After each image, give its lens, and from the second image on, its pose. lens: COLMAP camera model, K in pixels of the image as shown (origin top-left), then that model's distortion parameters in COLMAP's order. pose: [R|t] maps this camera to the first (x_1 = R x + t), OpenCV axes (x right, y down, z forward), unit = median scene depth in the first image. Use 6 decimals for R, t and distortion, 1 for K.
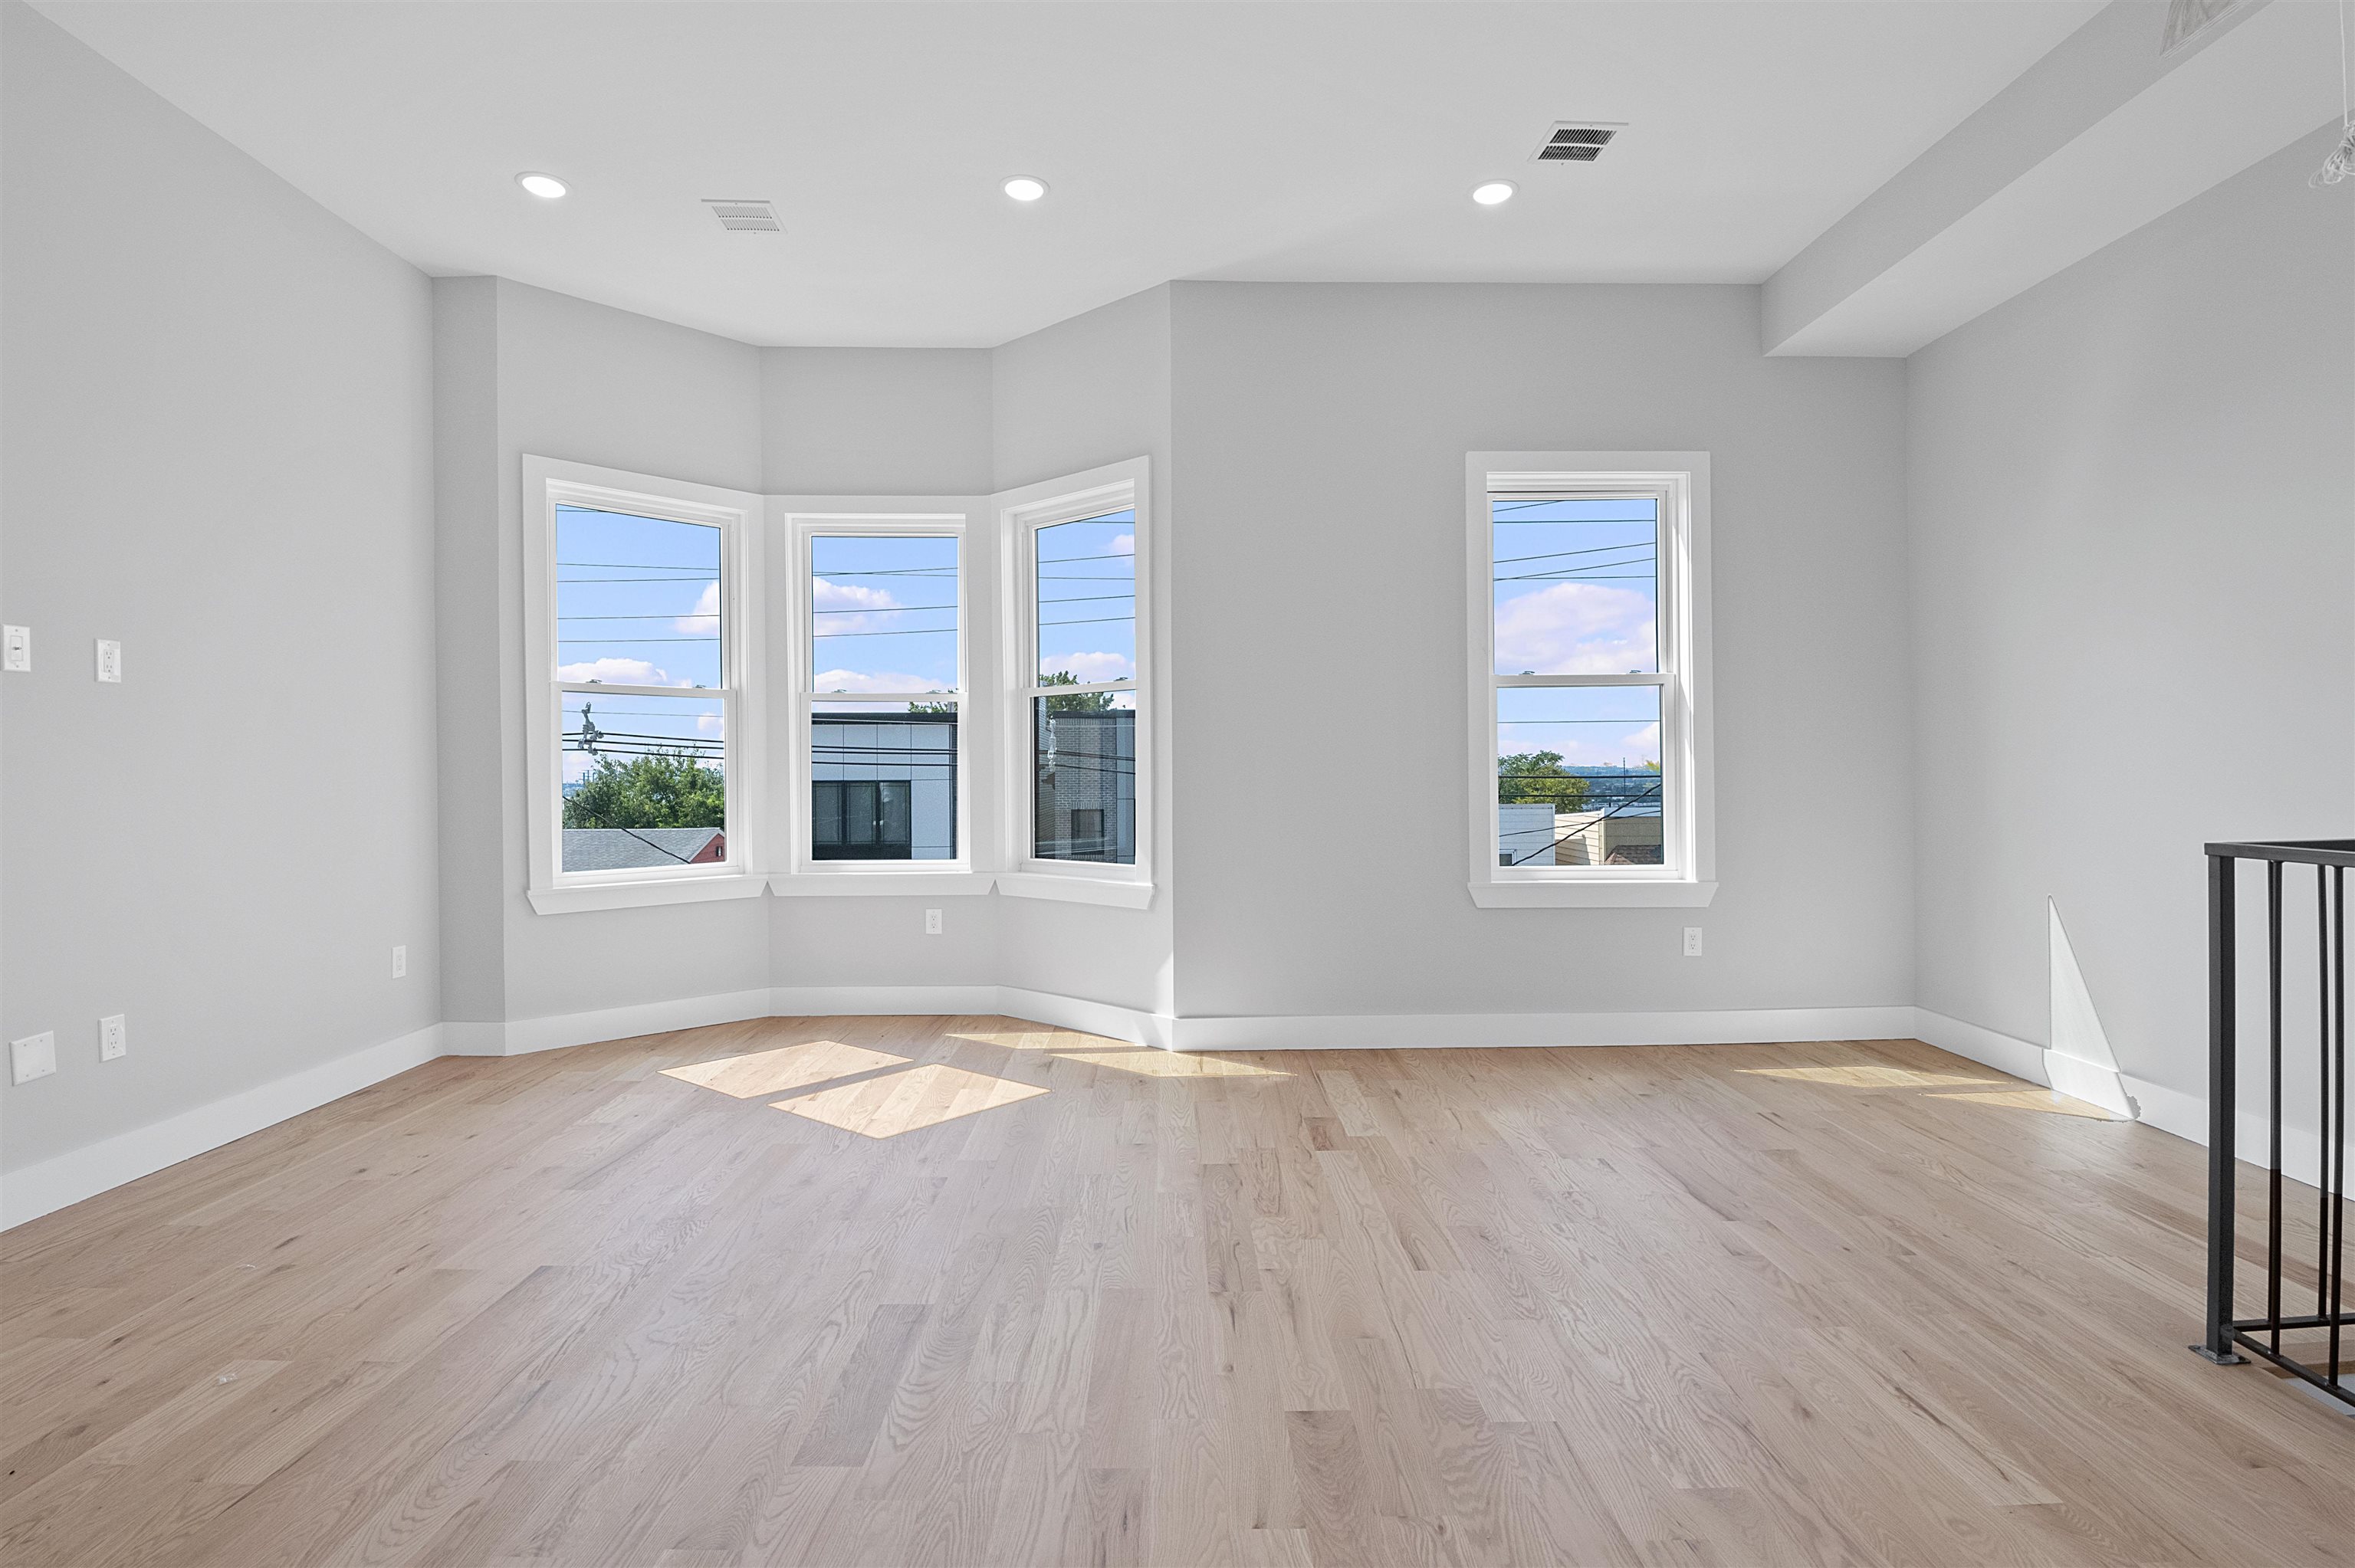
lens RADIAL K [[1116.3, 0, 1193.7], [0, 1116.3, 784.3], [0, 0, 1]] dist [0.026466, -0.031388]
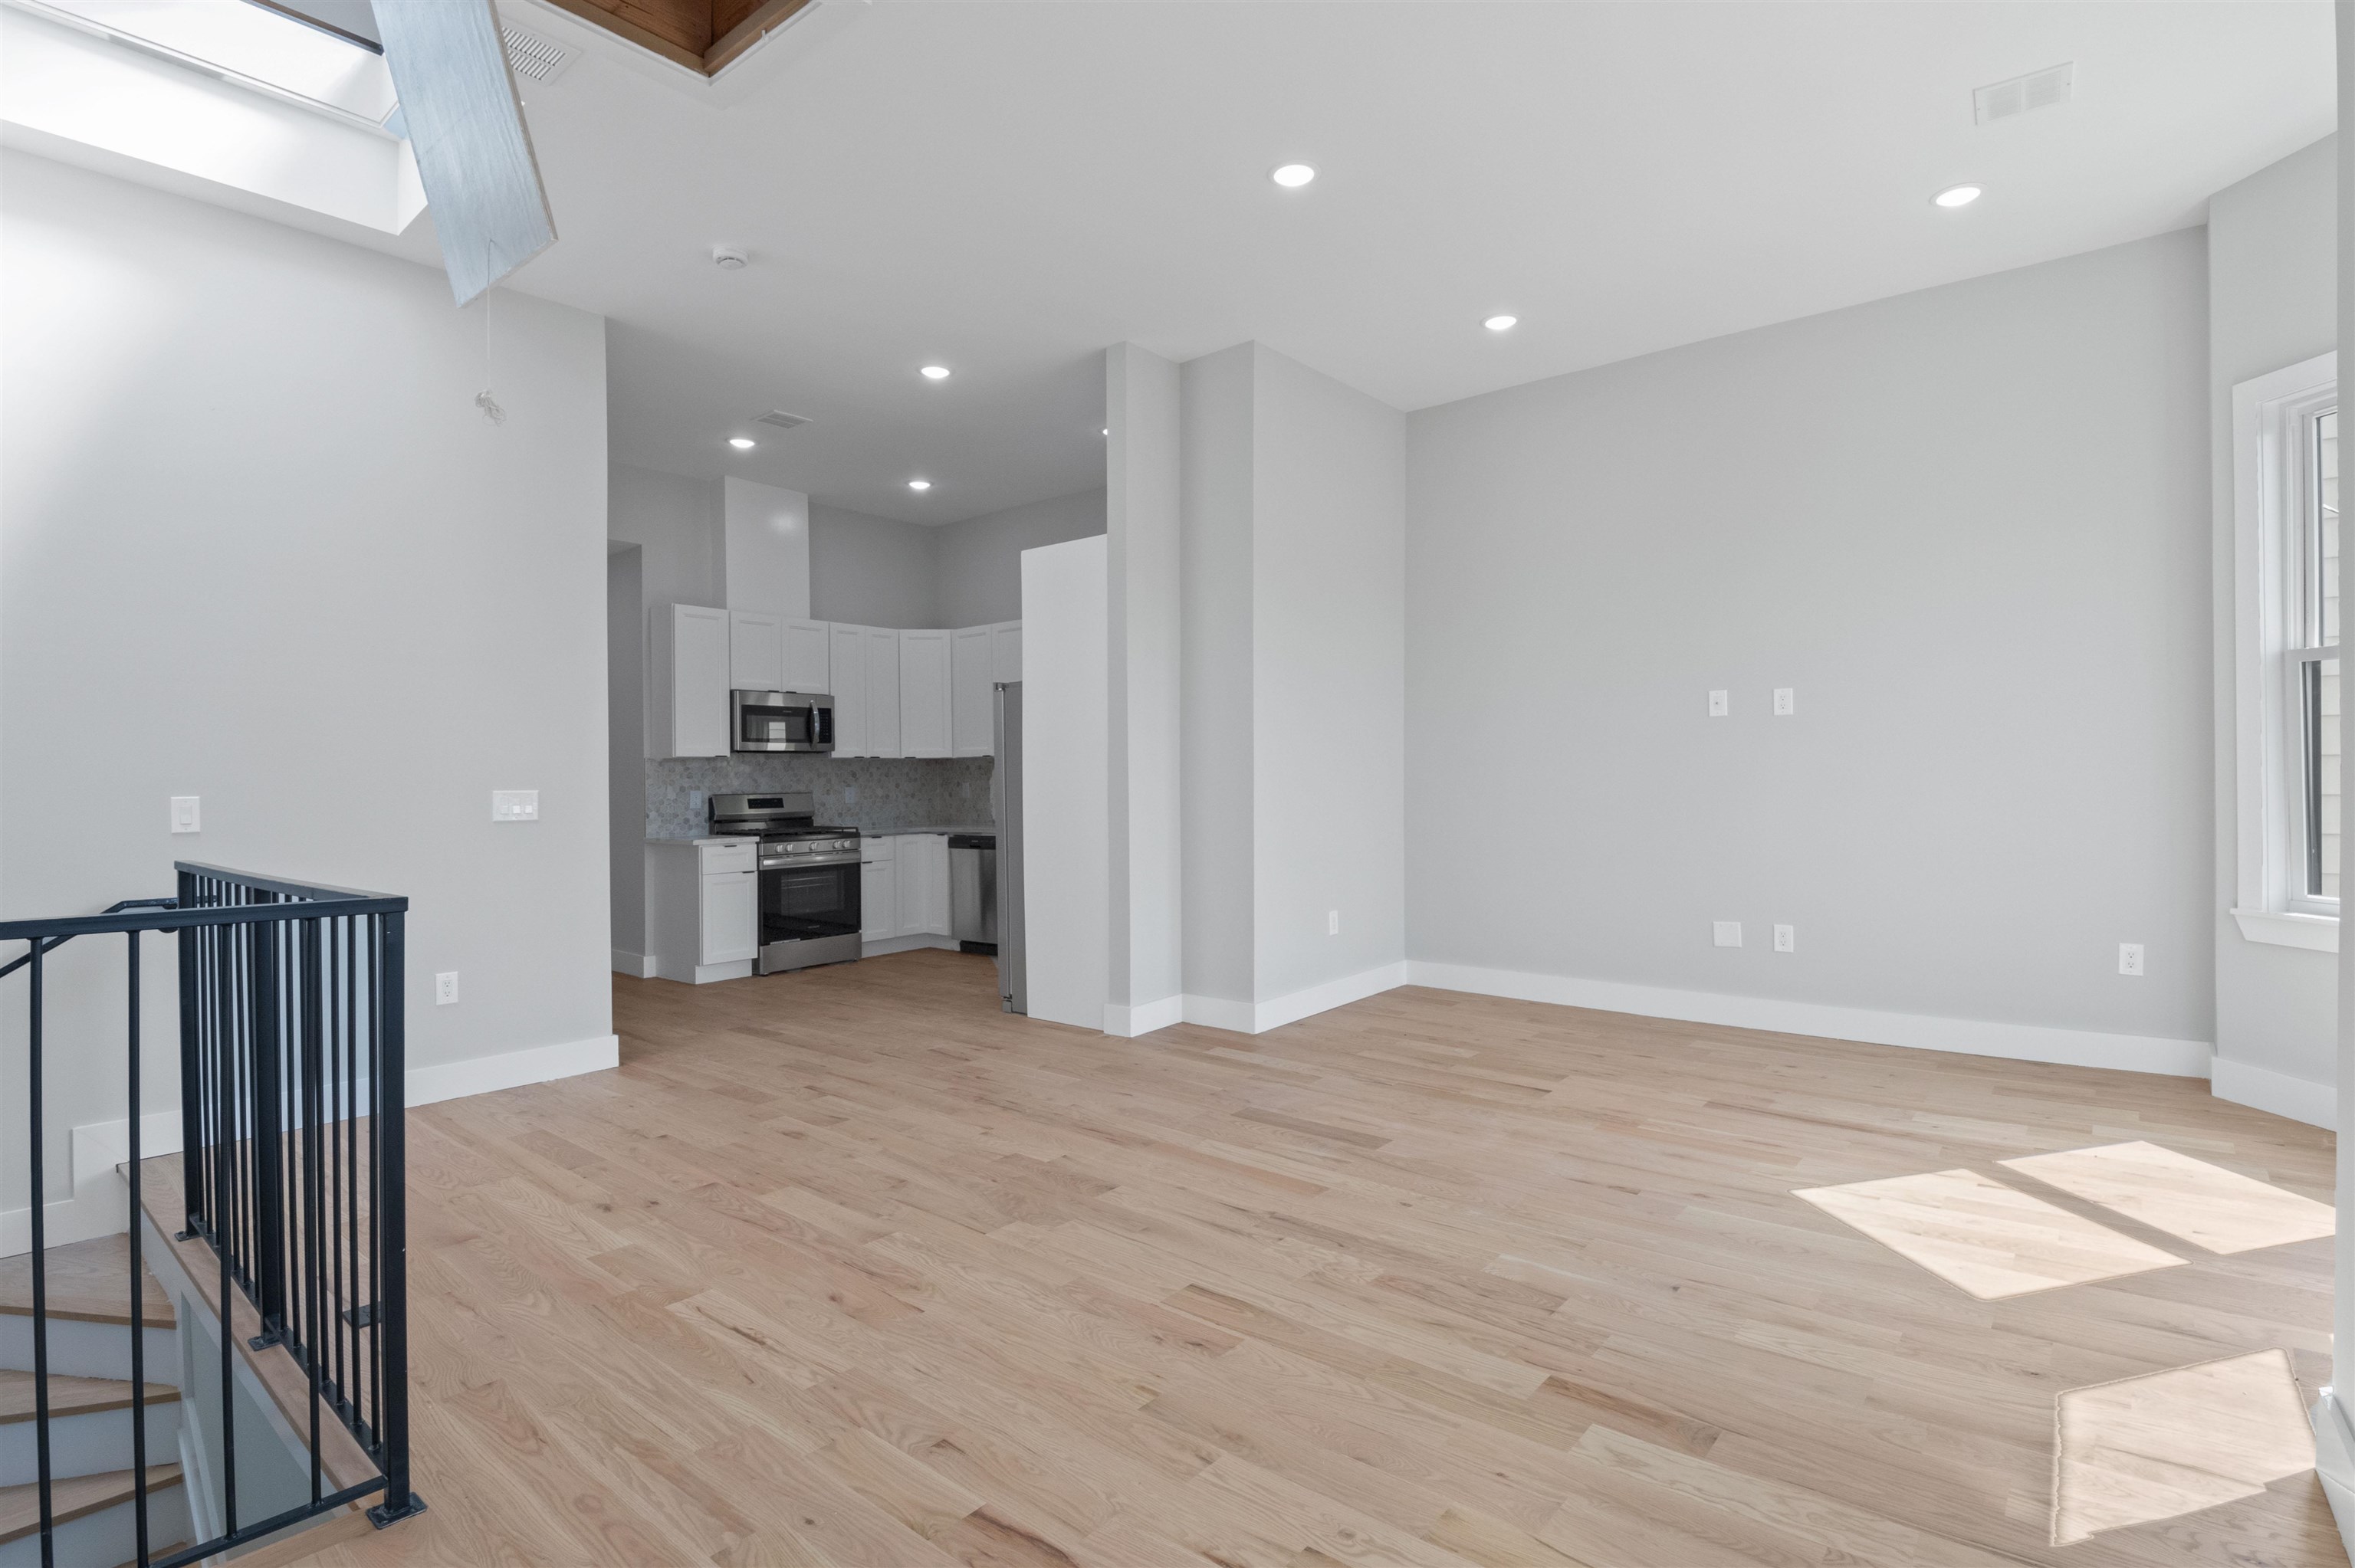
lens RADIAL K [[1160.5, 0, 1162.3], [0, 1160.5, 782.4], [0, 0, 1]] dist [0.035436, -0.037150]
pose [[-0.673817, 0.018440, -0.738668, 0.673025], [0.010163, 0.999825, 0.015689, -0.023871], [0.738828, 0.003065, -0.673887, 1.154142]]
